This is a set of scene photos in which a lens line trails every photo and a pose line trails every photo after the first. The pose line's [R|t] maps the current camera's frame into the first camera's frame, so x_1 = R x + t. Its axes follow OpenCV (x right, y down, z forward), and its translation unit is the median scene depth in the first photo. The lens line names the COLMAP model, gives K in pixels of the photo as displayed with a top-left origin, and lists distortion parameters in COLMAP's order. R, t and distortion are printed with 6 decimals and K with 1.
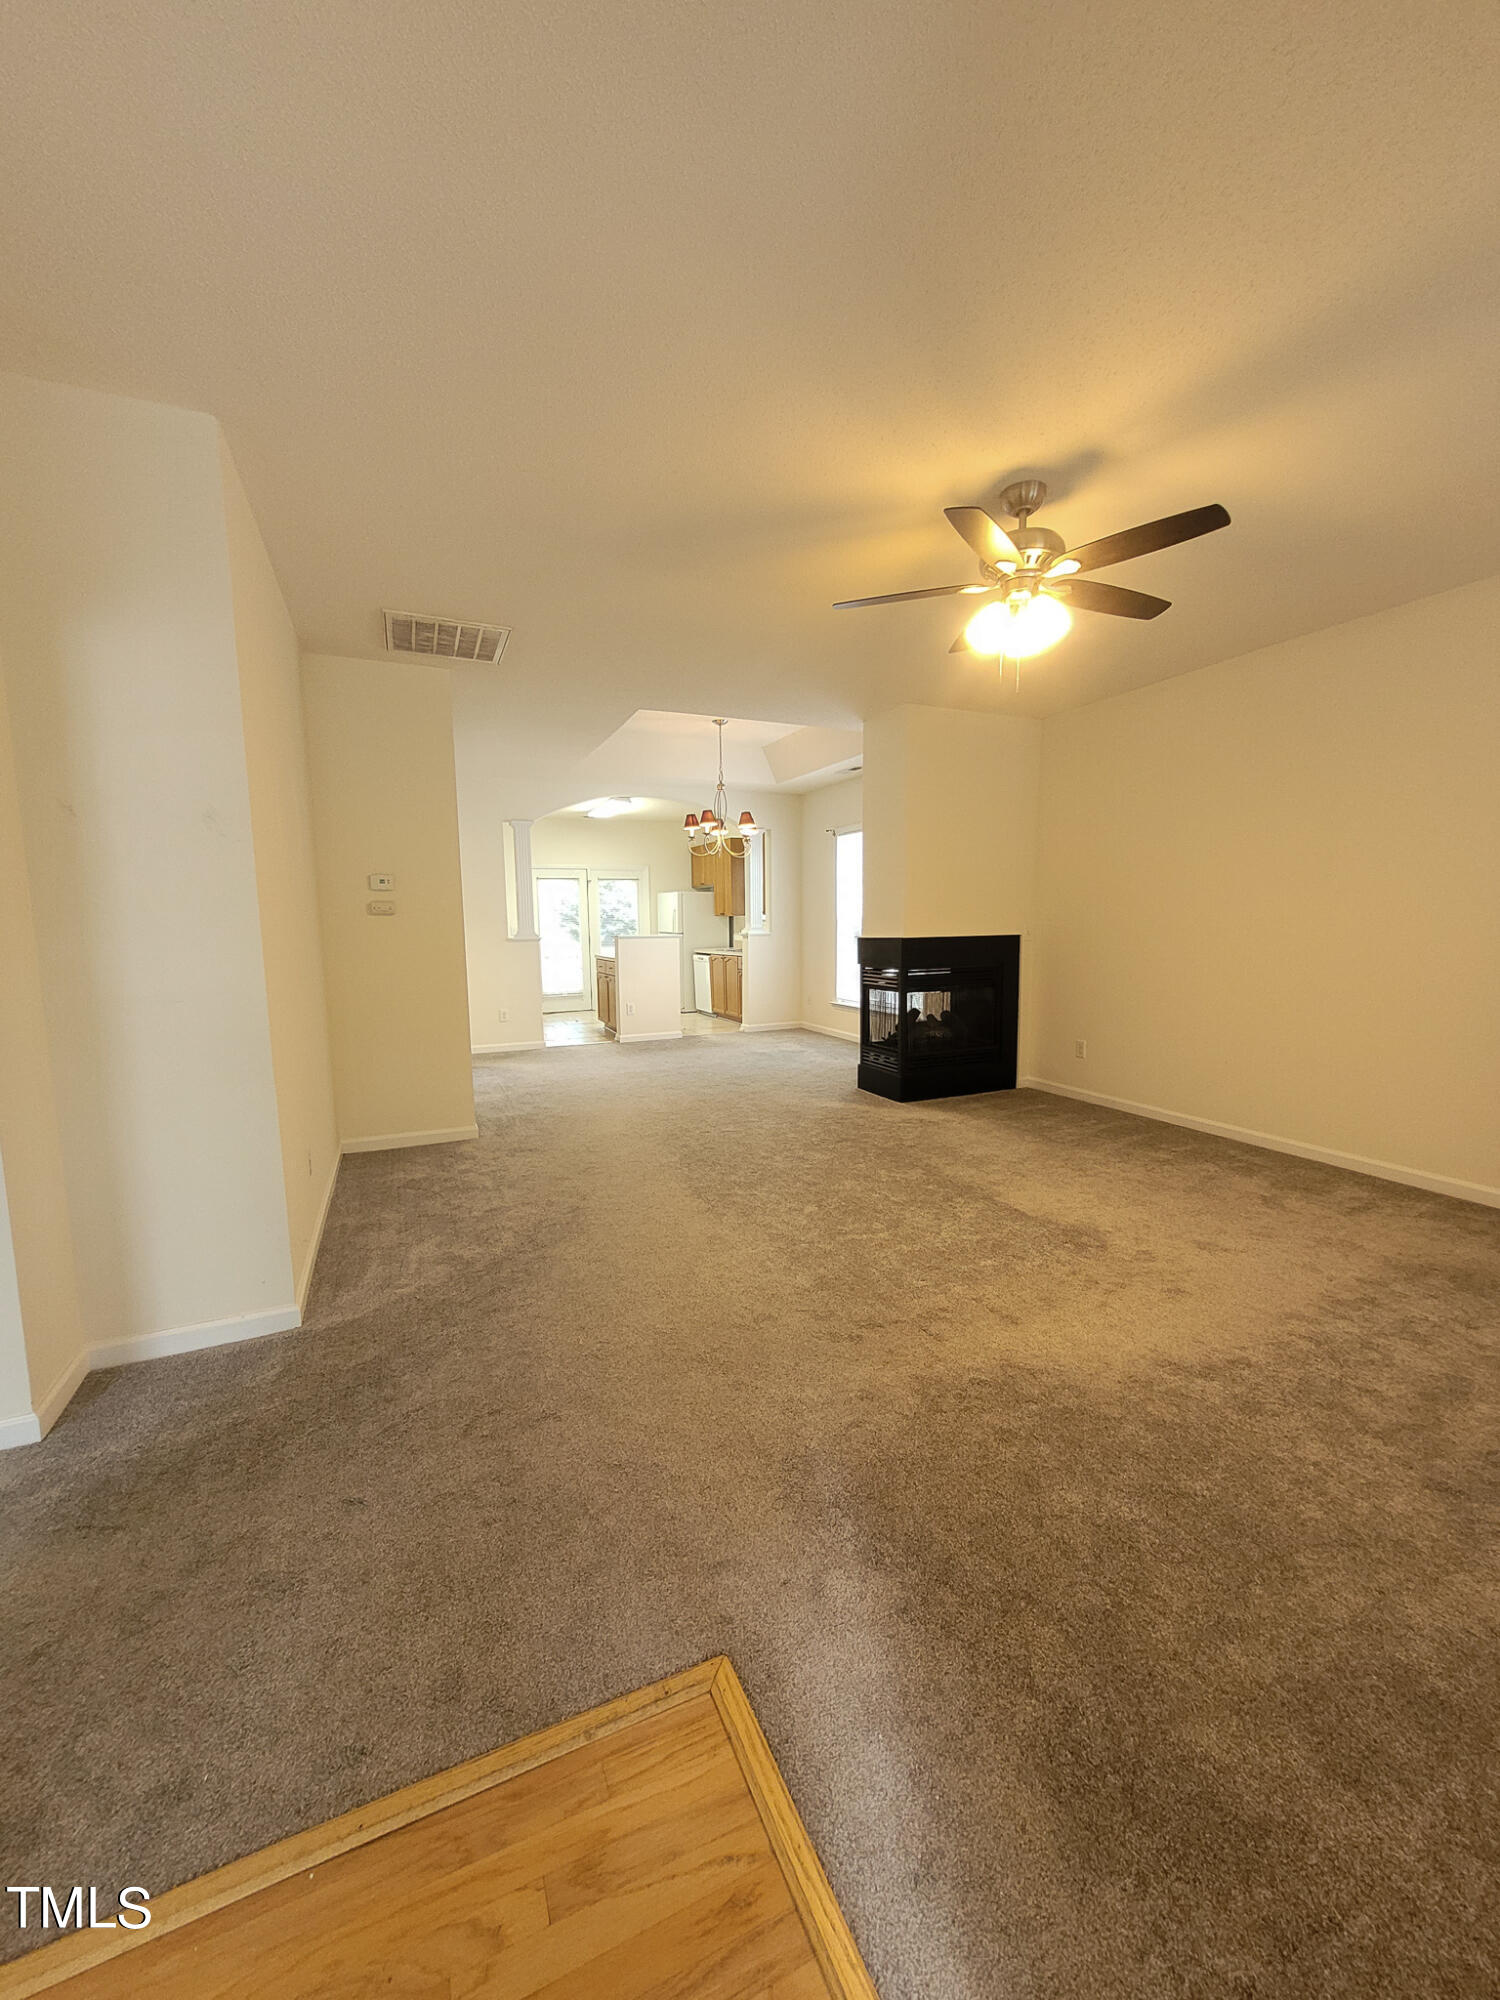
lens RADIAL K [[784.1, 0, 755.2], [0, 784.1, 1012.1], [0, 0, 1]] dist [0.000086, 0.000128]
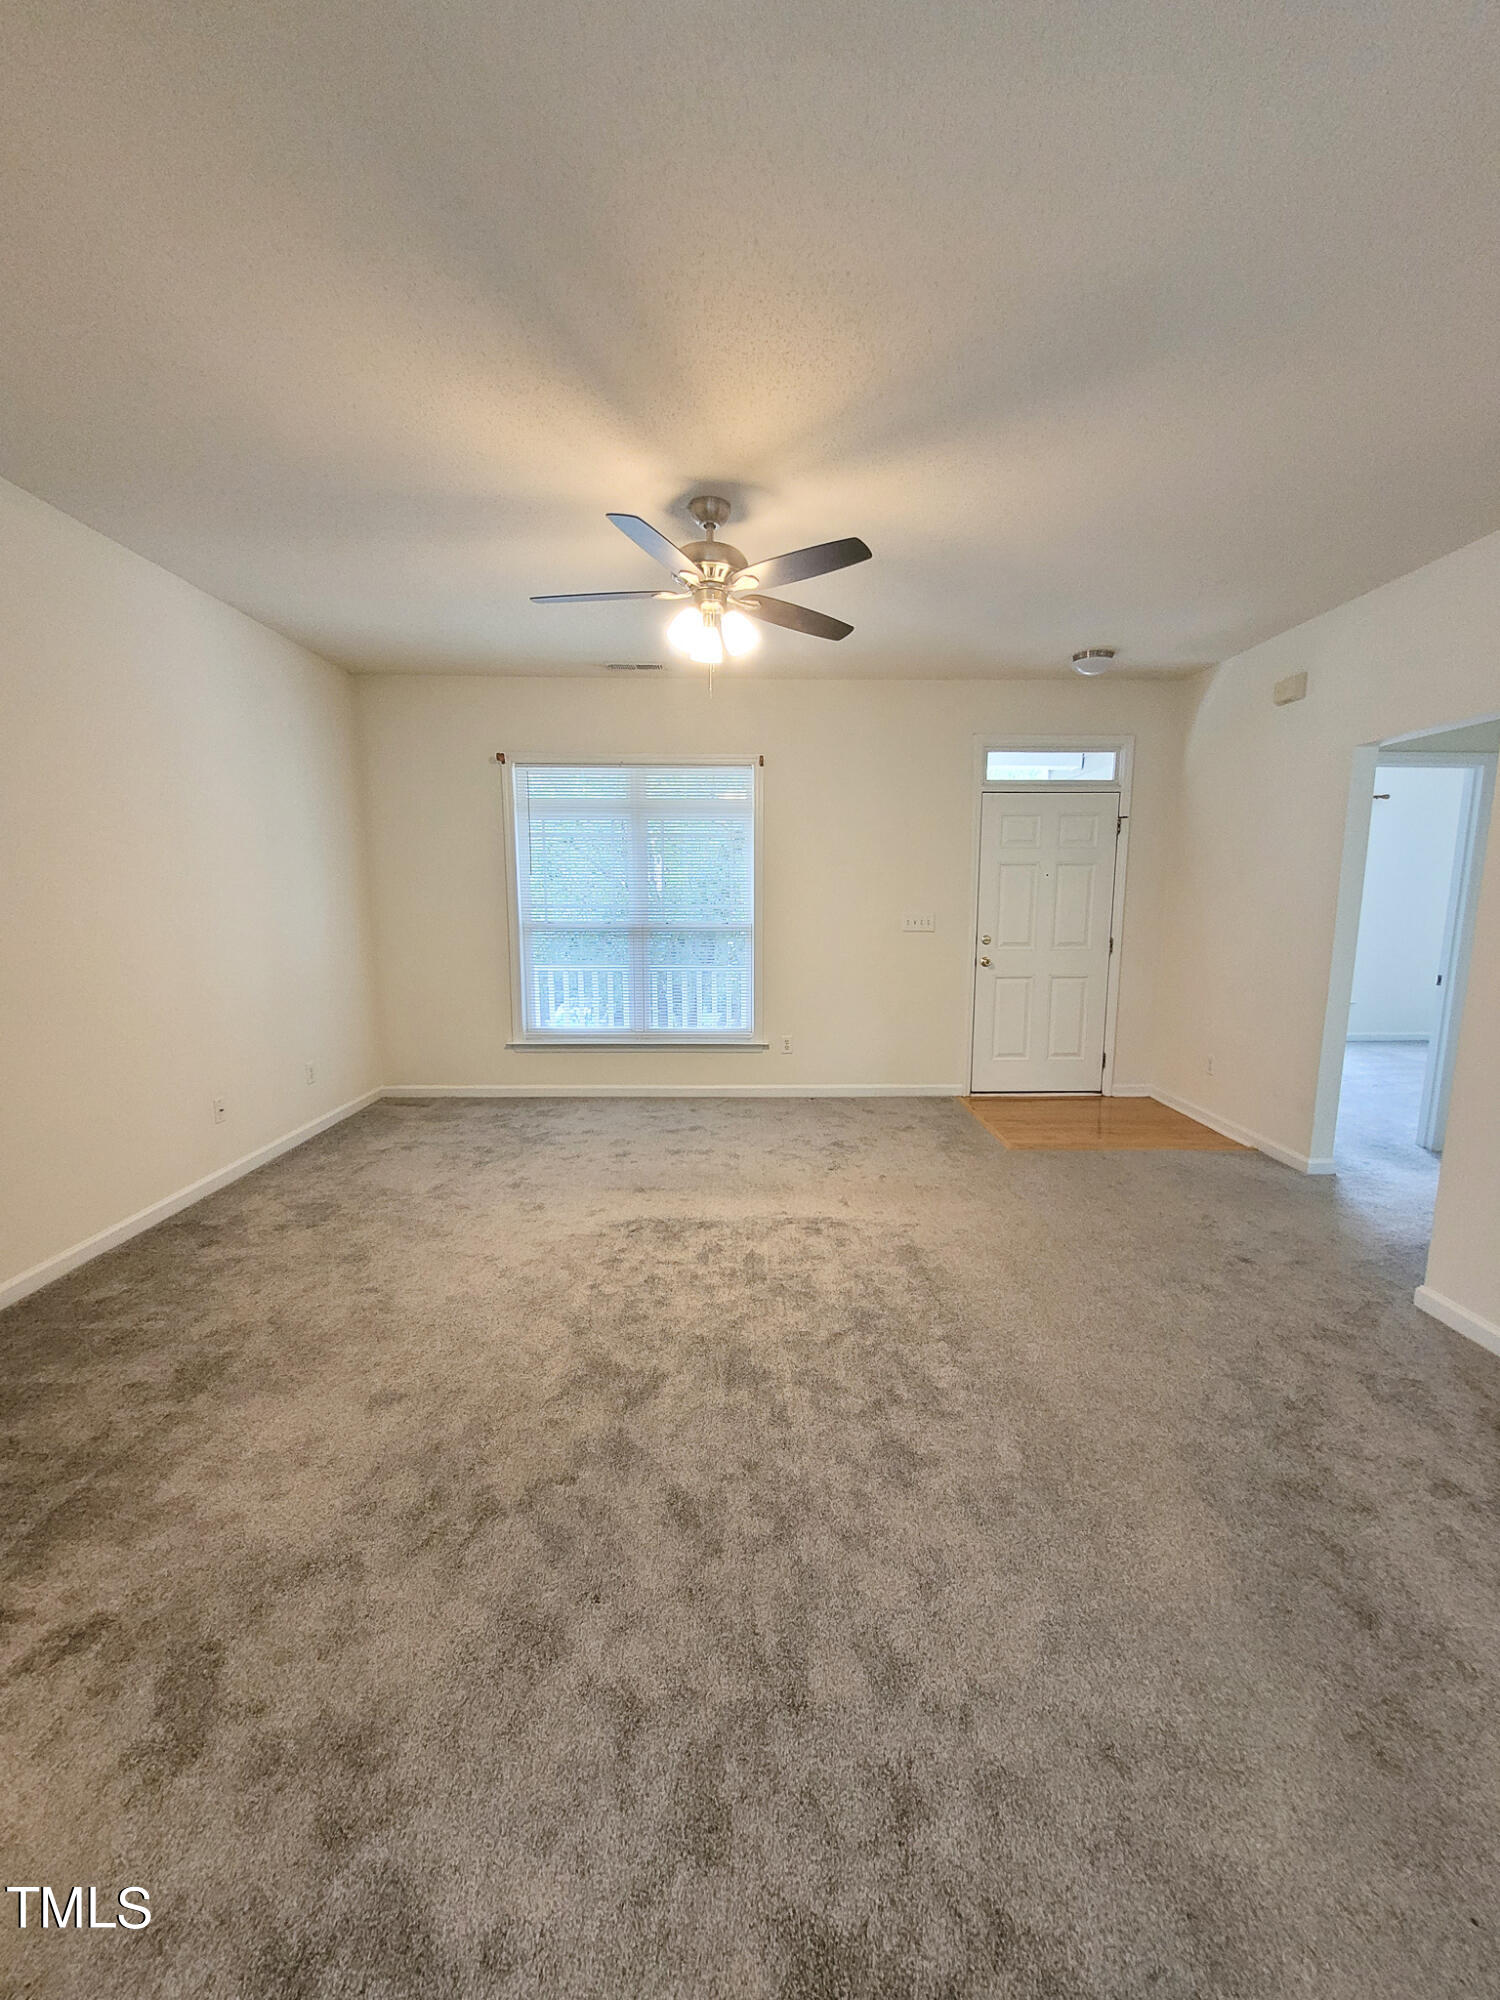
lens RADIAL K [[784.1, 0, 755.2], [0, 784.1, 1012.1], [0, 0, 1]] dist [0.000086, 0.000128]
pose [[-0.915106, -0.051159, 0.399955, -0.106052], [0.055397, 0.966560, 0.250384, -0.171086], [-0.399390, 0.251284, -0.881671, 1.309667]]
